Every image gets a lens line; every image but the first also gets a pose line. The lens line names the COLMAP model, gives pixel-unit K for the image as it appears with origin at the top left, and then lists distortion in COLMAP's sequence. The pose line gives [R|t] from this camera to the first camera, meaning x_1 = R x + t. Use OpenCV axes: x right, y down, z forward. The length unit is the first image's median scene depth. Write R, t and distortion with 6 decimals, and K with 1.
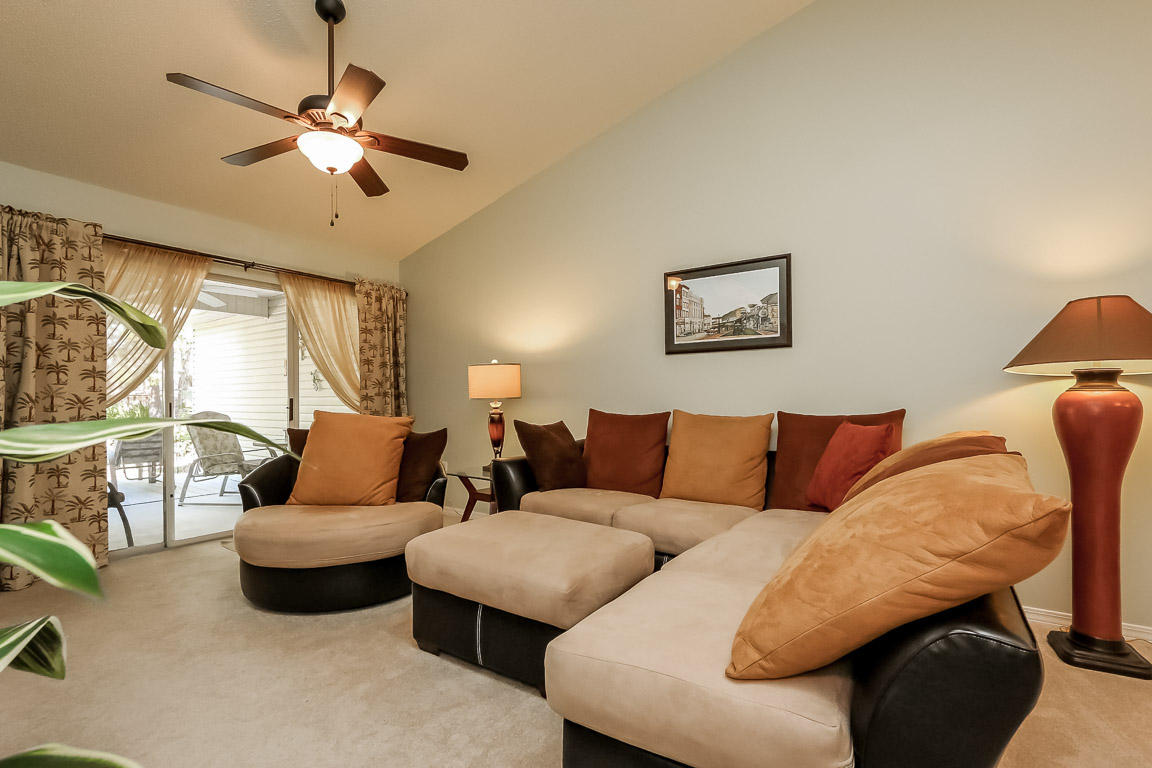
lens RADIAL K [[527.6, 0, 565.8], [0, 527.6, 392.8], [0, 0, 1]] dist [-0.000234, 0.000358]
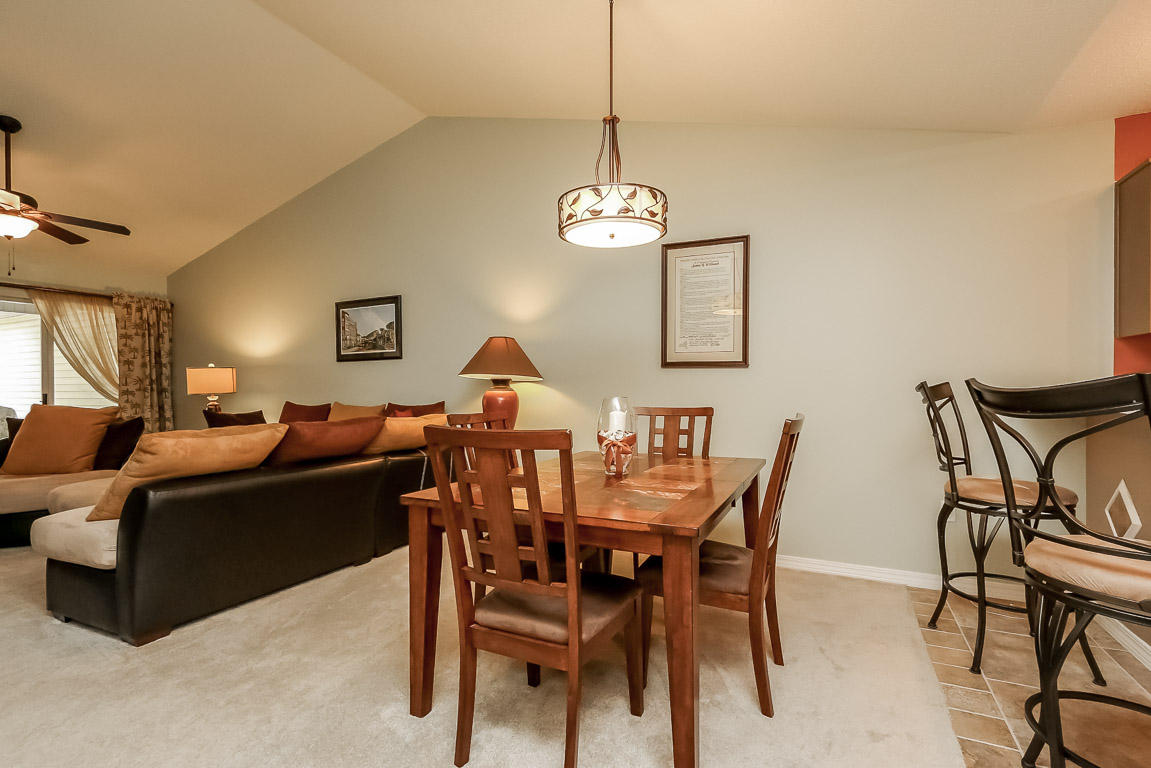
lens RADIAL K [[527.2, 0, 580.6], [0, 527.2, 386.4], [0, 0, 1]] dist [-0.000234, 0.000358]
pose [[0.985927, -0.000516, 0.167177, 0.445659], [-0.000513, 0.999981, 0.006111, -0.012773], [-0.167177, -0.006110, 0.985908, -0.353884]]
